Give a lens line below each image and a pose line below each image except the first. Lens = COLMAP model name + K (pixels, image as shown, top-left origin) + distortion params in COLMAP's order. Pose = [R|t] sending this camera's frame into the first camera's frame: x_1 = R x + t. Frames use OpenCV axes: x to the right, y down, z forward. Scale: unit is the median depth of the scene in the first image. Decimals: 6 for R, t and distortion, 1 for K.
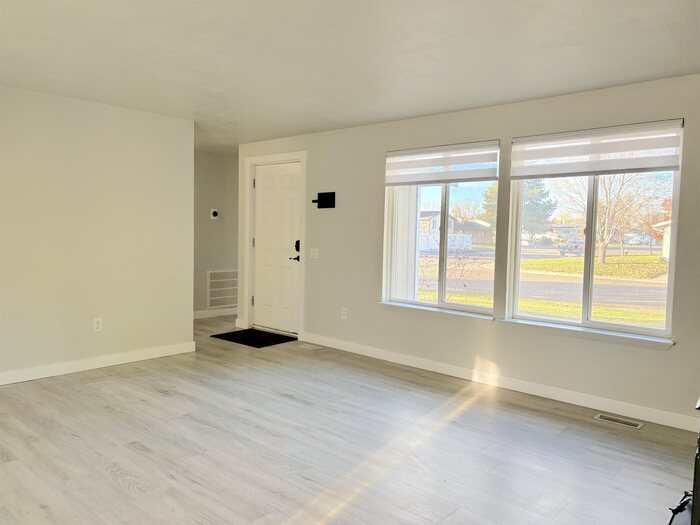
lens RADIAL K [[532.0, 0, 348.0], [0, 532.0, 261.1], [0, 0, 1]] dist [0.033258, 0.001976]
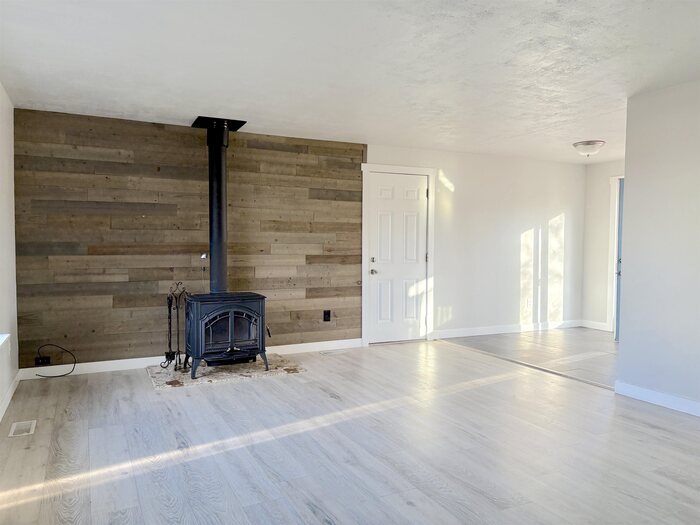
lens RADIAL K [[532.0, 0, 349.8], [0, 532.0, 262.3], [0, 0, 1]] dist [0.033258, 0.001976]
pose [[-0.930407, -0.037390, 0.364615, -0.381208], [-0.002496, 0.995407, 0.095705, -0.085887], [-0.366519, 0.088135, -0.926227, 1.767211]]
